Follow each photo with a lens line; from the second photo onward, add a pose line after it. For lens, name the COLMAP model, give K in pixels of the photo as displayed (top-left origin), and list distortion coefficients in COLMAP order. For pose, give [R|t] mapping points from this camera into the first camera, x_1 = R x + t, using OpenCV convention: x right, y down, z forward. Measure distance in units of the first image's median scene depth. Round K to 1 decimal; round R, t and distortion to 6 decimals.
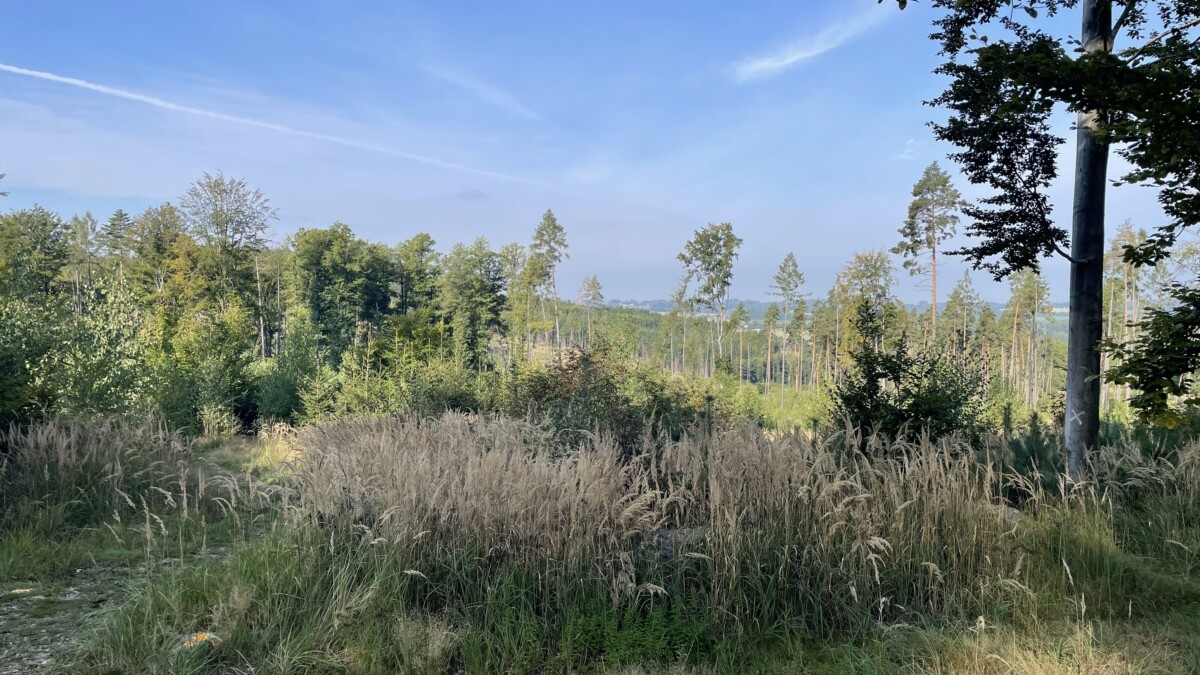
lens RADIAL K [[871.2, 0, 597.0], [0, 871.2, 333.3], [0, 0, 1]] dist [0.078013, -0.109382]
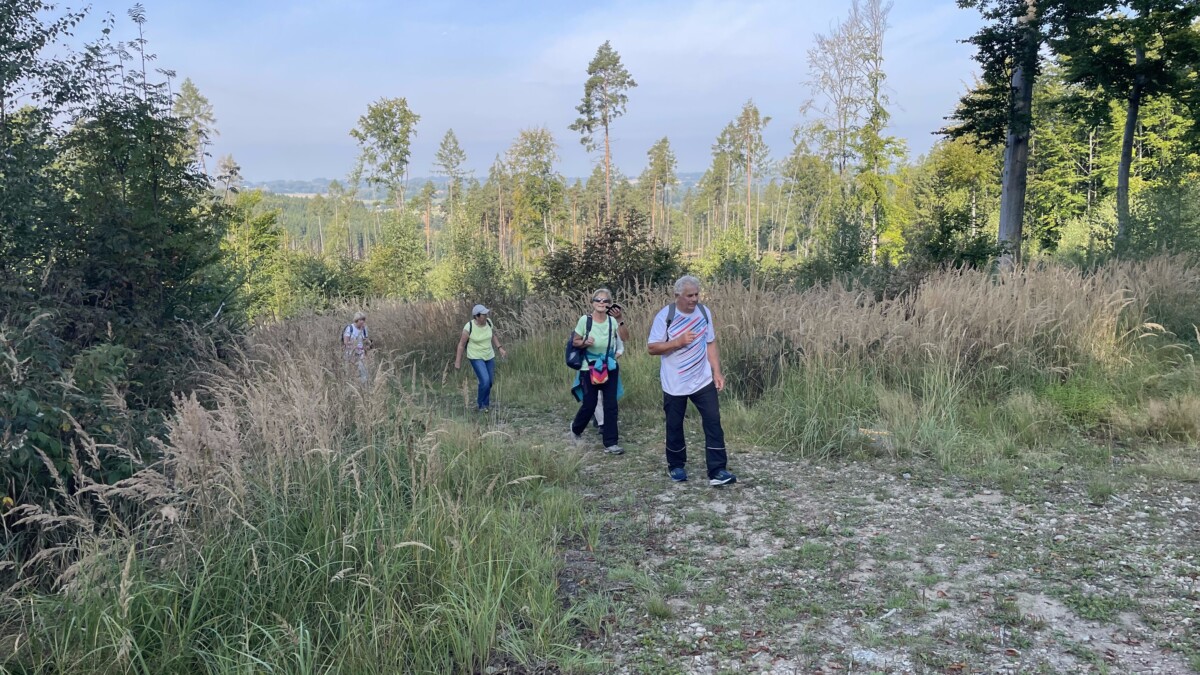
lens RADIAL K [[871.2, 0, 597.0], [0, 871.2, 333.3], [0, 0, 1]] dist [0.078013, -0.109382]
pose [[0.921448, -0.091586, 0.377553, -0.644078], [0.039064, 0.988733, 0.144506, -0.006937], [-0.386534, -0.118406, 0.914643, -0.025870]]
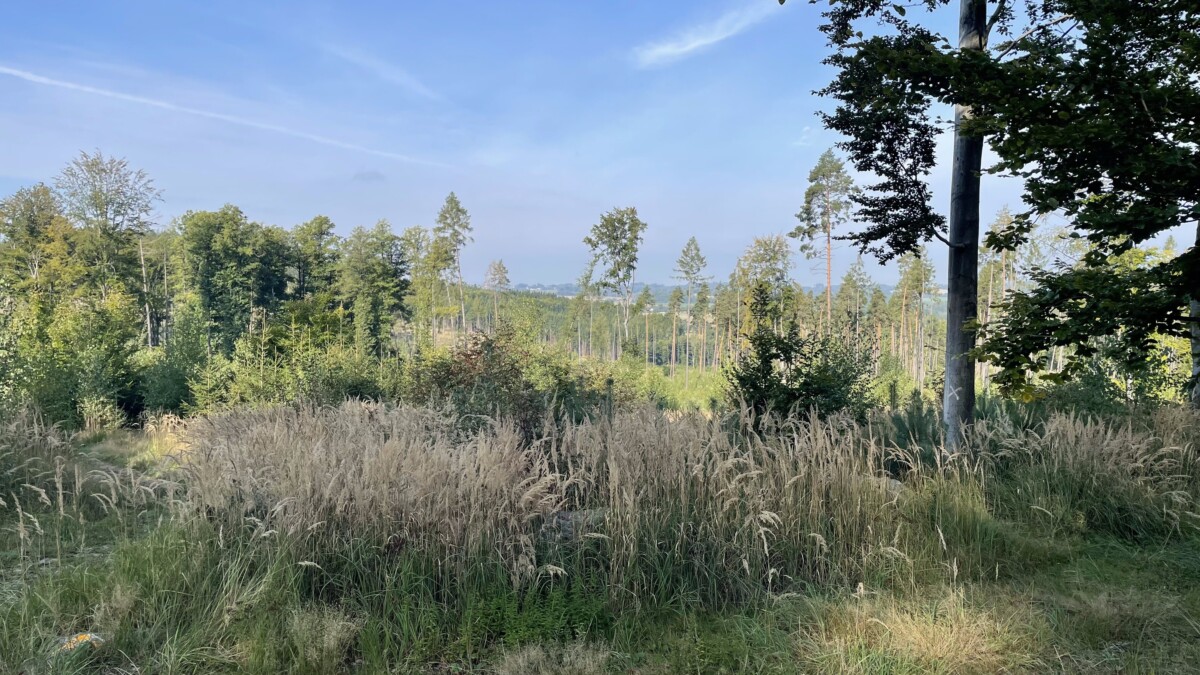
lens RADIAL K [[871.2, 0, 597.0], [0, 871.2, 333.3], [0, 0, 1]] dist [0.078013, -0.109382]
pose [[0.994302, -0.011266, 0.106001, 0.005580], [0.009320, 0.999779, 0.018835, -0.000524], [-0.106190, -0.017740, 0.994188, -0.004597]]
